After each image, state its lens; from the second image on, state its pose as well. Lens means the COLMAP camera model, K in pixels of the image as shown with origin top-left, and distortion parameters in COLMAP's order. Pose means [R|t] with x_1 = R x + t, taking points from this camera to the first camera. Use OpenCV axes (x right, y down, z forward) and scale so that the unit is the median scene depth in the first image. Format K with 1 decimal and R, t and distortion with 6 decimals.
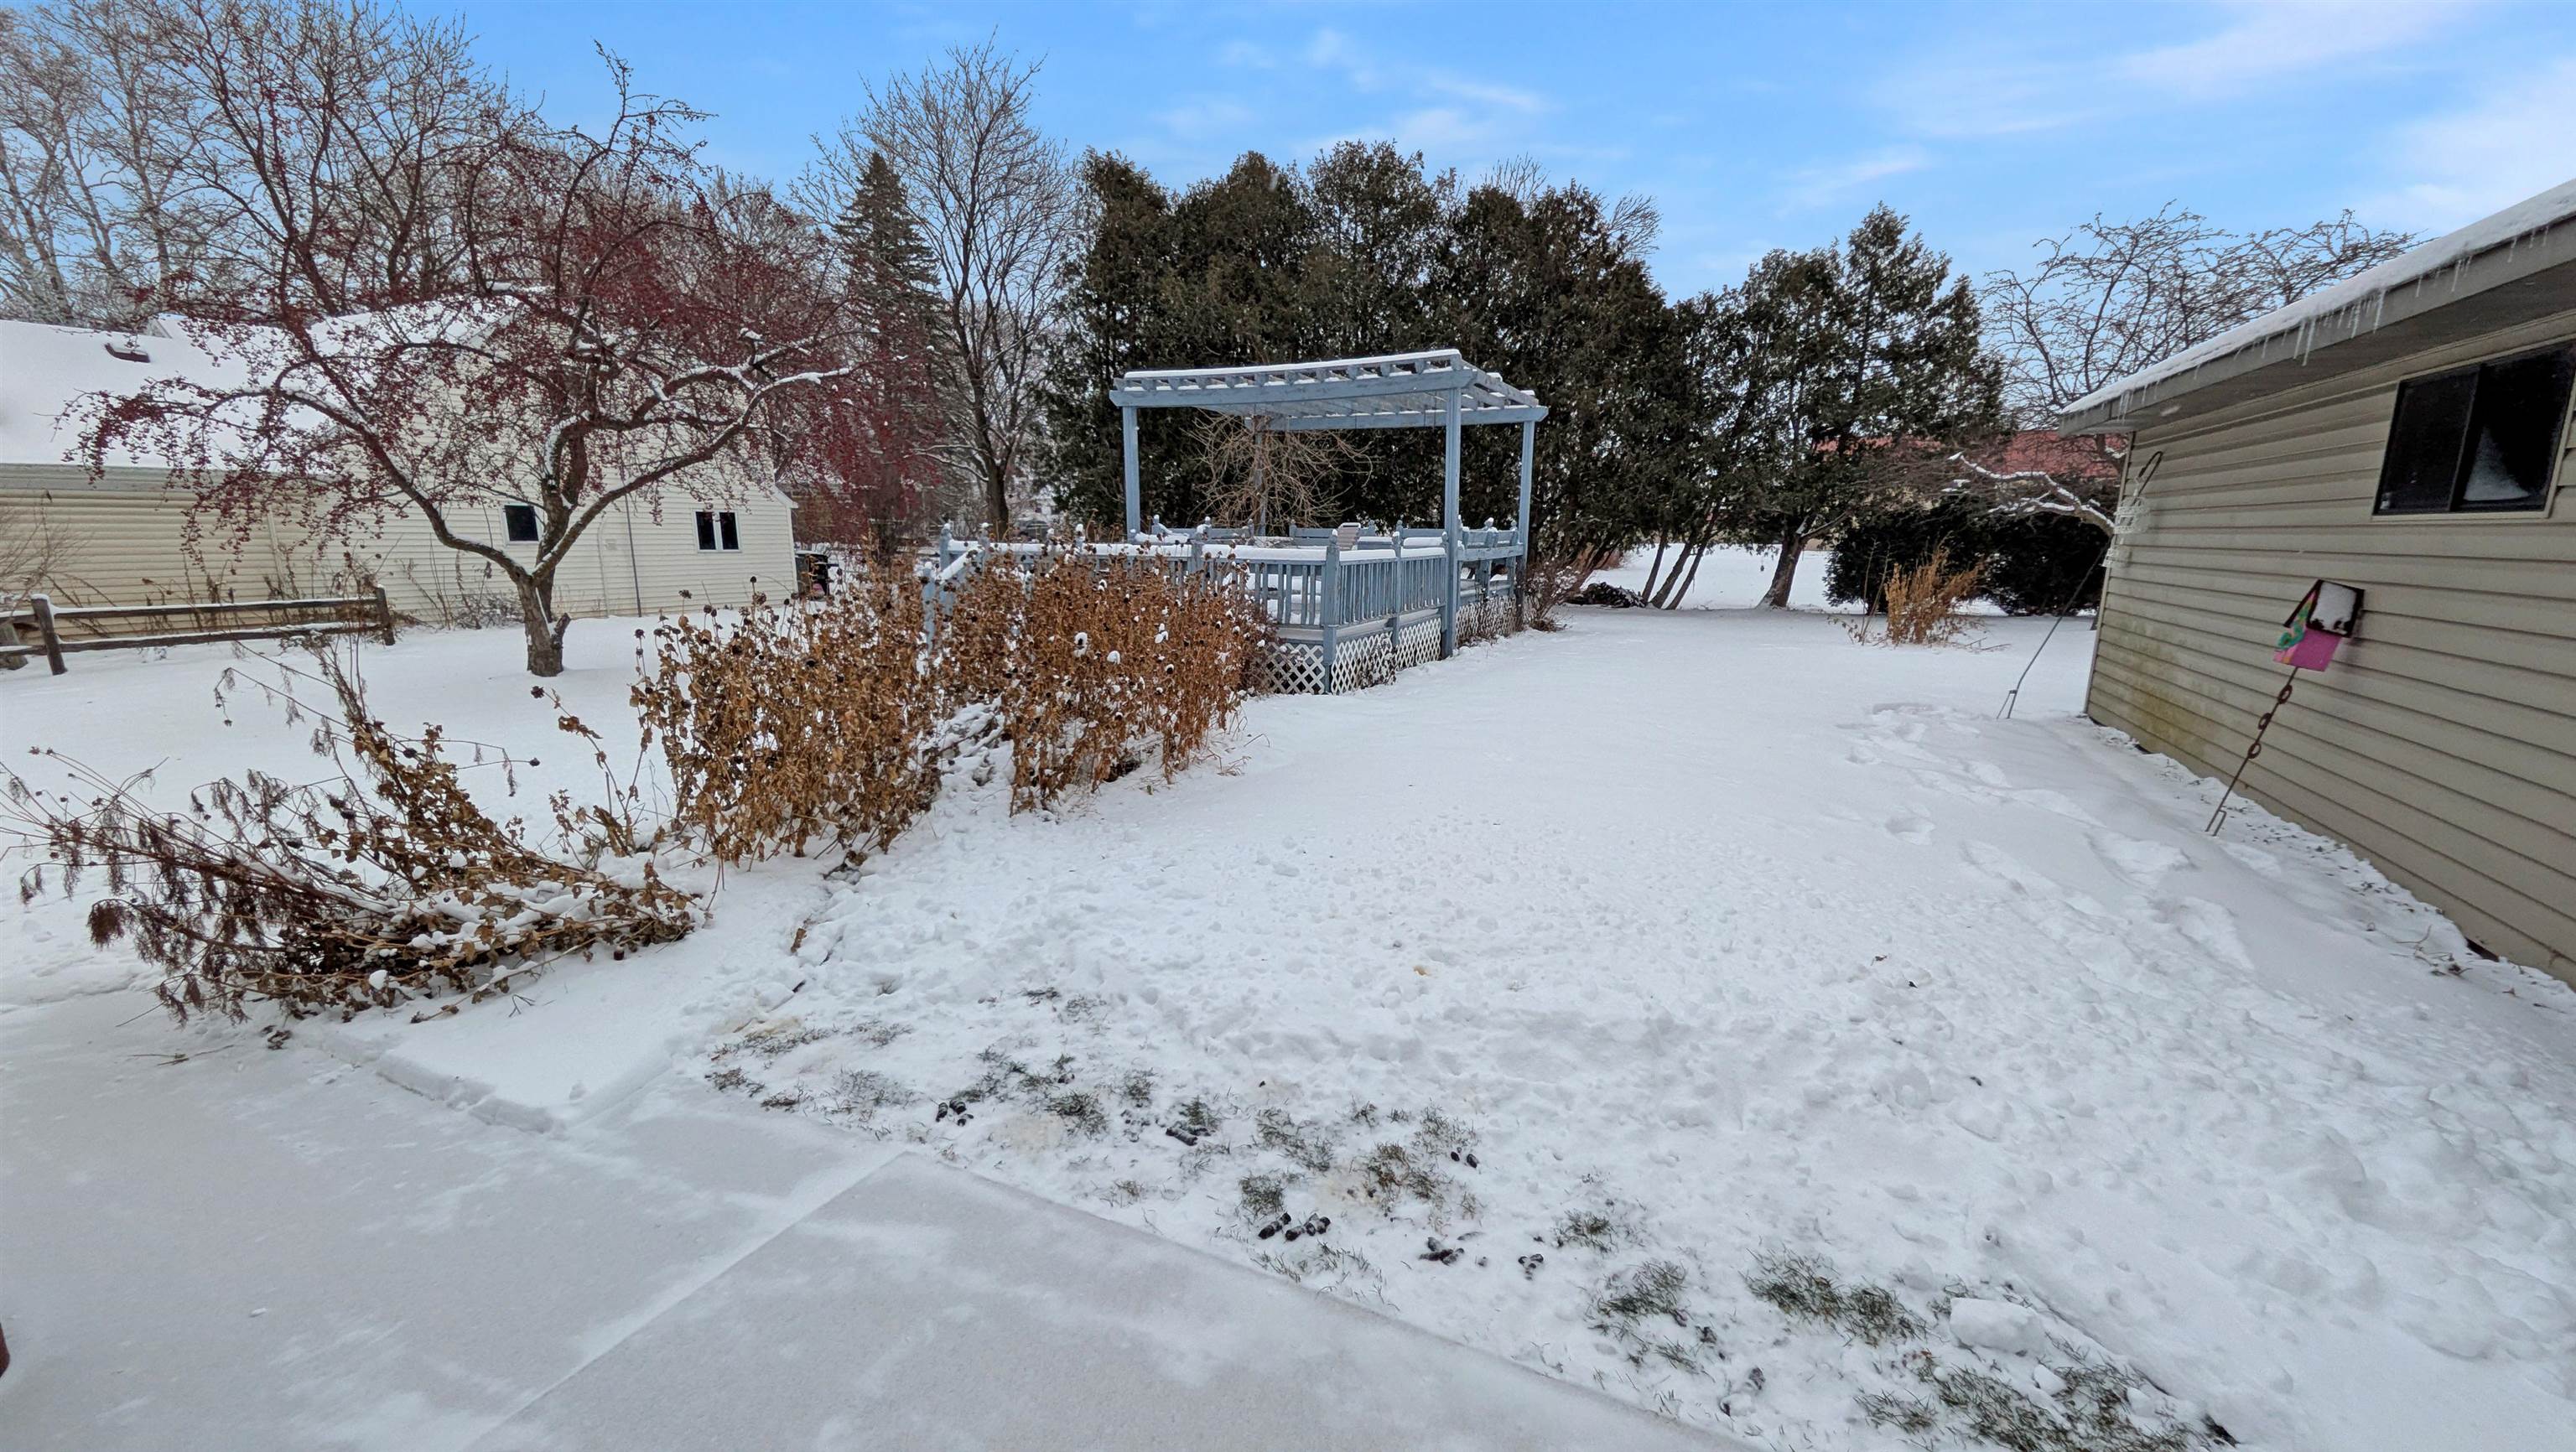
lens RADIAL K [[1025.4, 0, 1288.0], [0, 1025.4, 726.0], [0, 0, 1]] dist [0.012600, 0.000170]
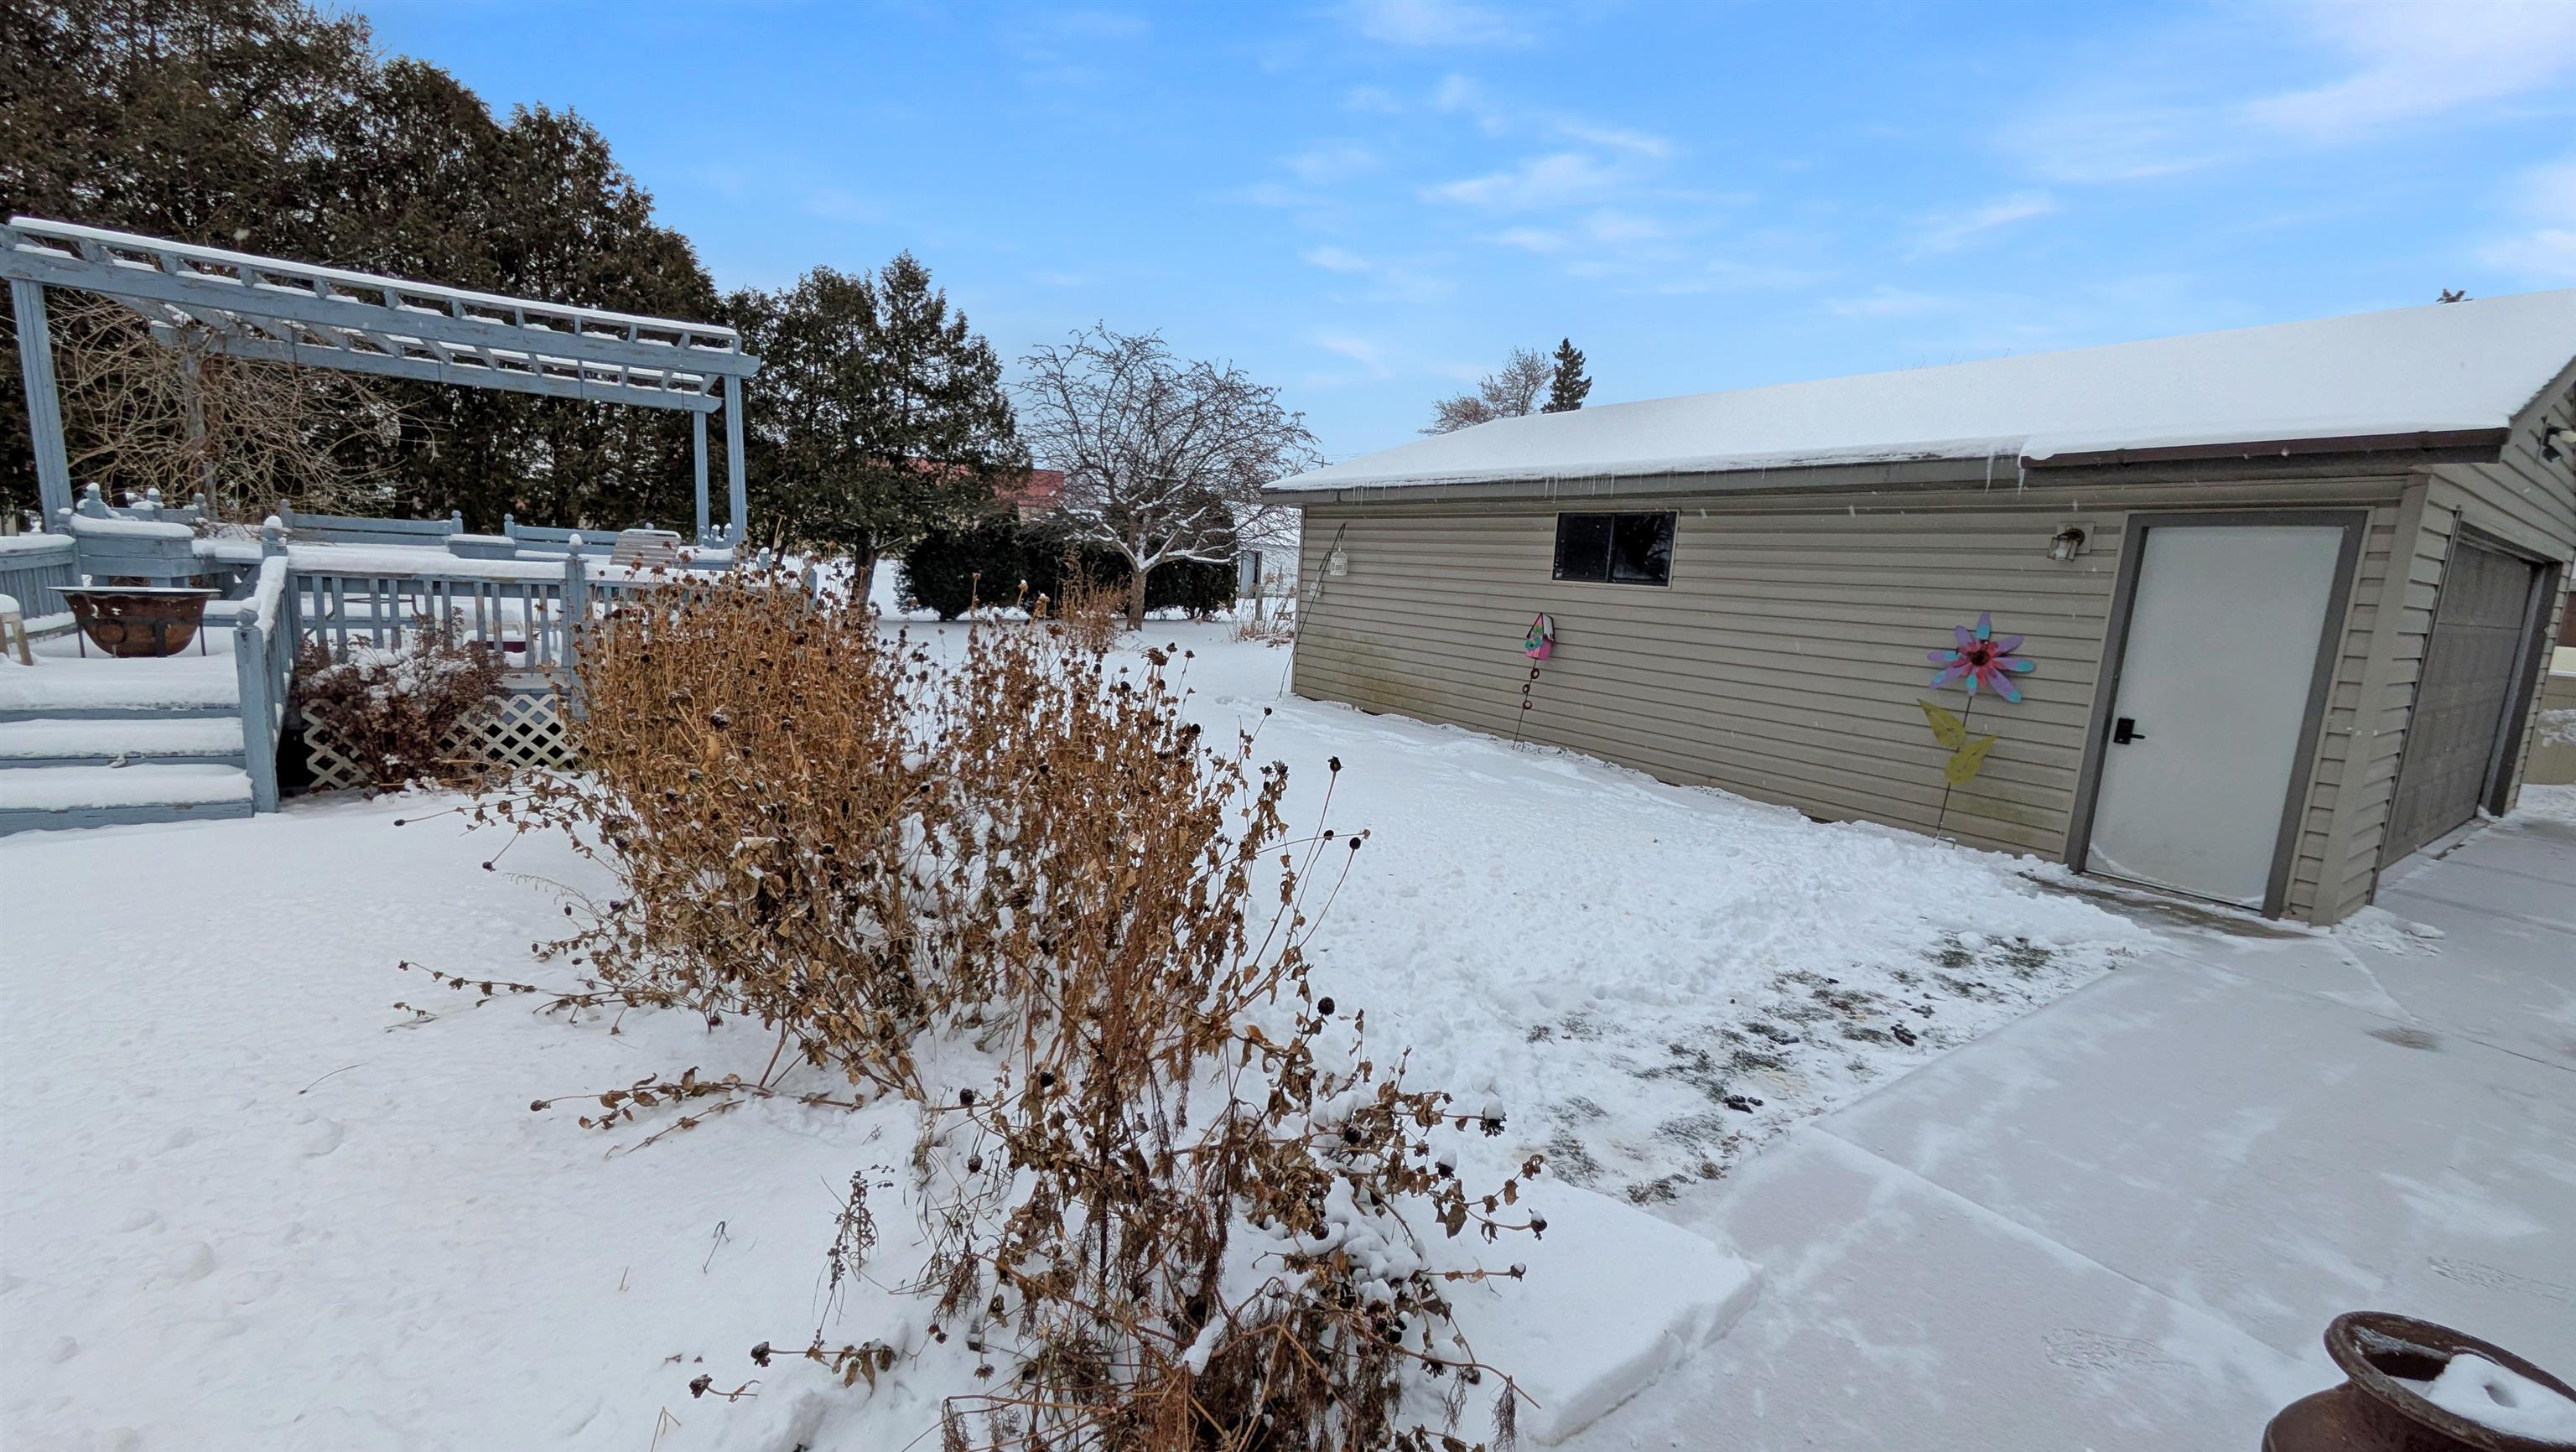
lens RADIAL K [[1034.7, 0, 1288.0], [0, 1034.7, 726.0], [0, 0, 1]] dist [0.021123, -0.009725]
pose [[0.485683, -0.116843, 0.866291, -0.926791], [0.115875, 0.990886, 0.068683, -0.120202], [-0.866421, 0.067023, 0.494796, 0.485470]]
